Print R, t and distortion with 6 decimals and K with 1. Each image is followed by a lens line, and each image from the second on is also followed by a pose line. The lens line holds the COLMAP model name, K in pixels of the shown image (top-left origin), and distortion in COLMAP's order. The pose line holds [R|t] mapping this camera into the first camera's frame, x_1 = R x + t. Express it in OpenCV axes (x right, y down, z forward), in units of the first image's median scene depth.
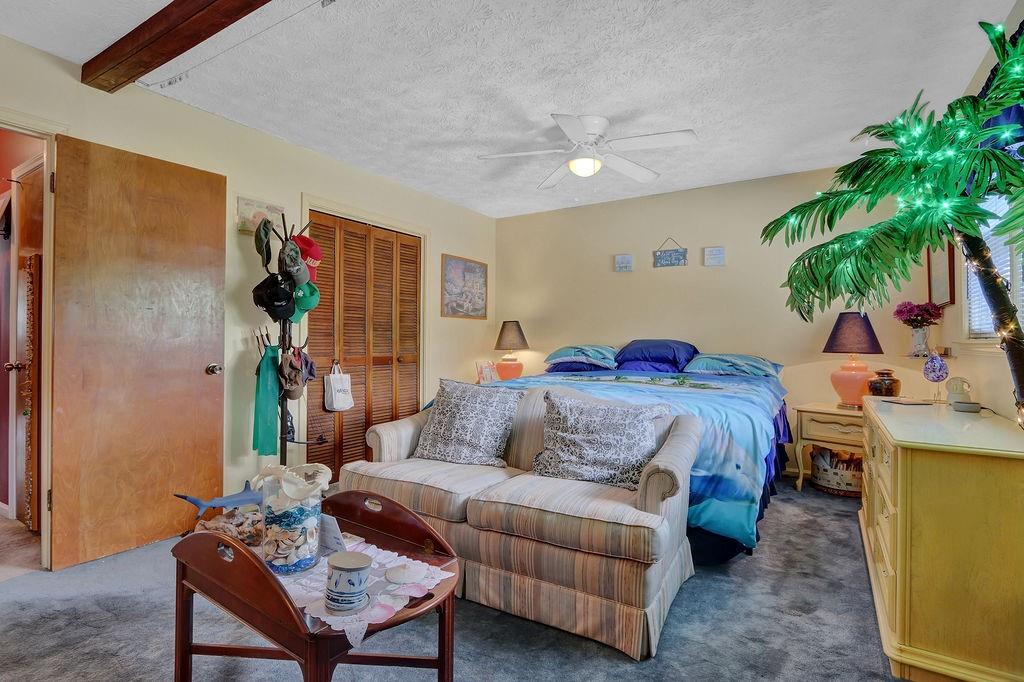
lens RADIAL K [[487.5, 0, 497.1], [0, 487.5, 337.4], [0, 0, 1]] dist [-0.025702, 0.007659]
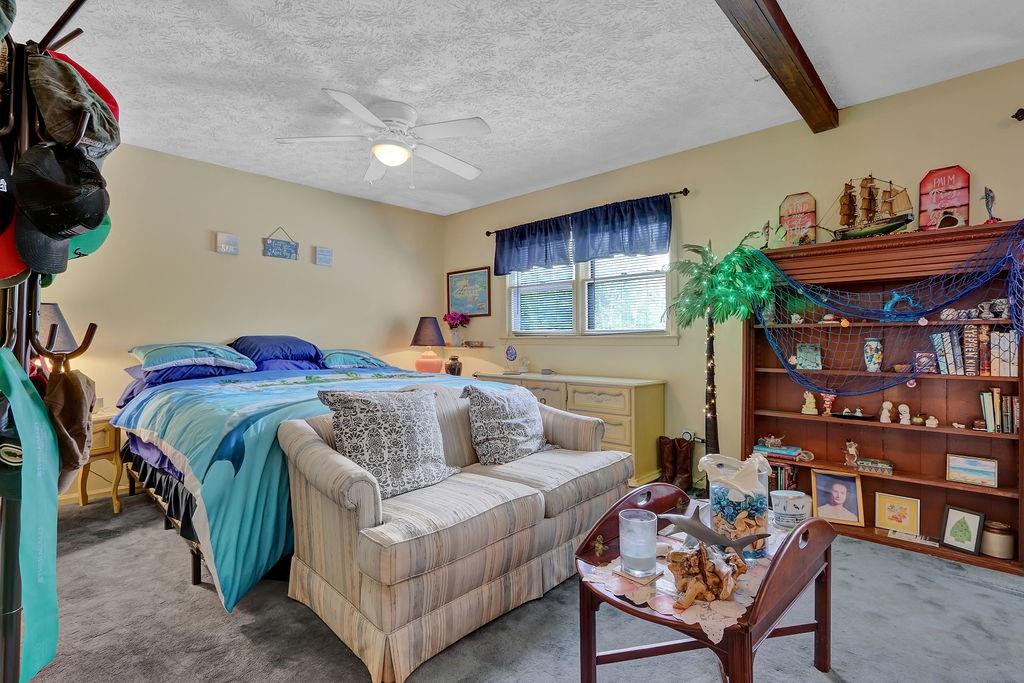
lens RADIAL K [[487.5, 0, 497.1], [0, 487.5, 337.9], [0, 0, 1]] dist [-0.025702, 0.007659]
pose [[0.195879, -0.000593, 0.980628, -0.561588], [-0.007124, 0.999973, 0.002027, 0.004192], [-0.980602, -0.007383, 0.195869, 0.471778]]
